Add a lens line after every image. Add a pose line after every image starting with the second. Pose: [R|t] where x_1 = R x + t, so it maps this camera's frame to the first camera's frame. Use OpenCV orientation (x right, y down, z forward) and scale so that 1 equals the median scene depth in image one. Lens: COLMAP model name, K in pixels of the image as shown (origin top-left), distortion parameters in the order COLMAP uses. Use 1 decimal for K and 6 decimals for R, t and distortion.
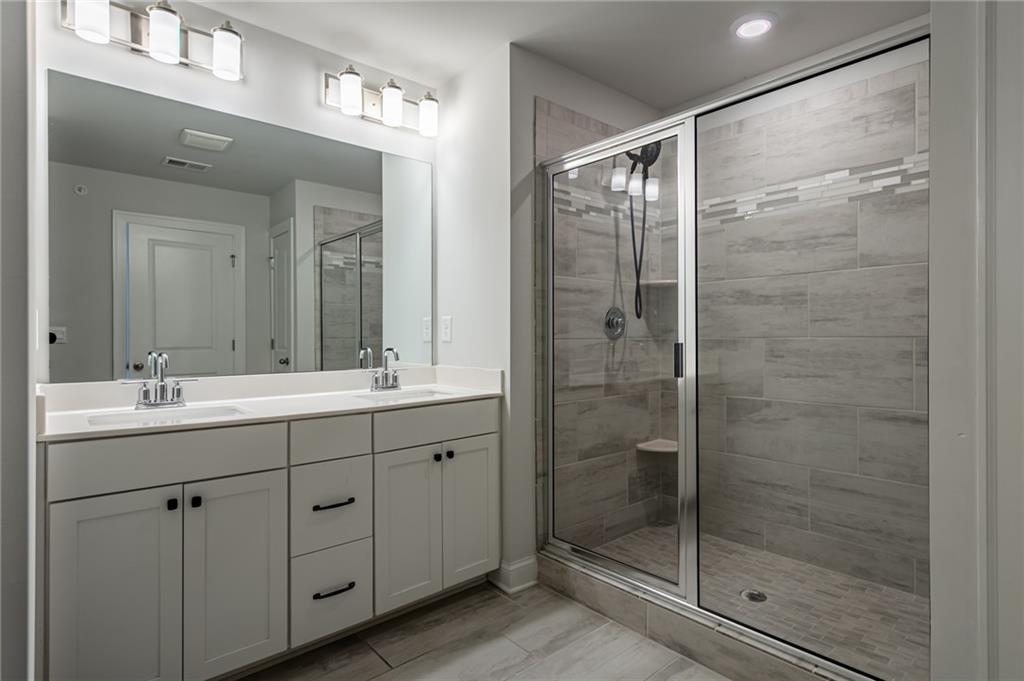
lens RADIAL K [[525.9, 0, 520.5], [0, 525.9, 338.0], [0, 0, 1]] dist [0.003836, -0.000652]
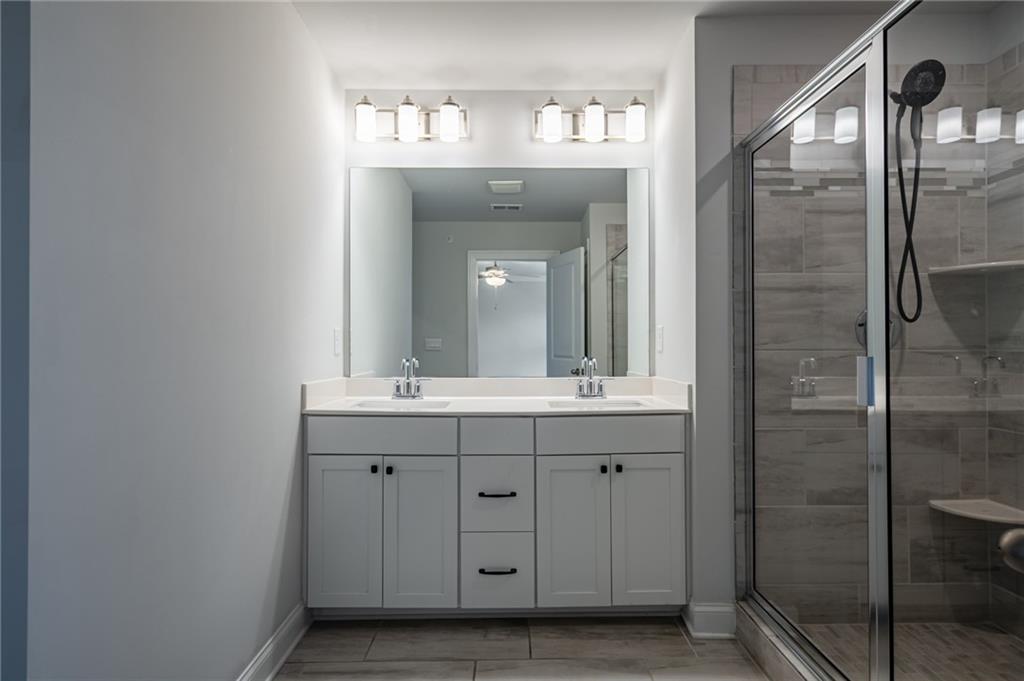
lens RADIAL K [[525.9, 0, 520.5], [0, 525.9, 343.0], [0, 0, 1]] dist [0.003836, -0.000652]
pose [[0.763075, -0.001816, -0.646307, 0.317834], [-0.003533, 0.999969, -0.006982, -0.001857], [0.646300, 0.007611, 0.763045, 0.126451]]
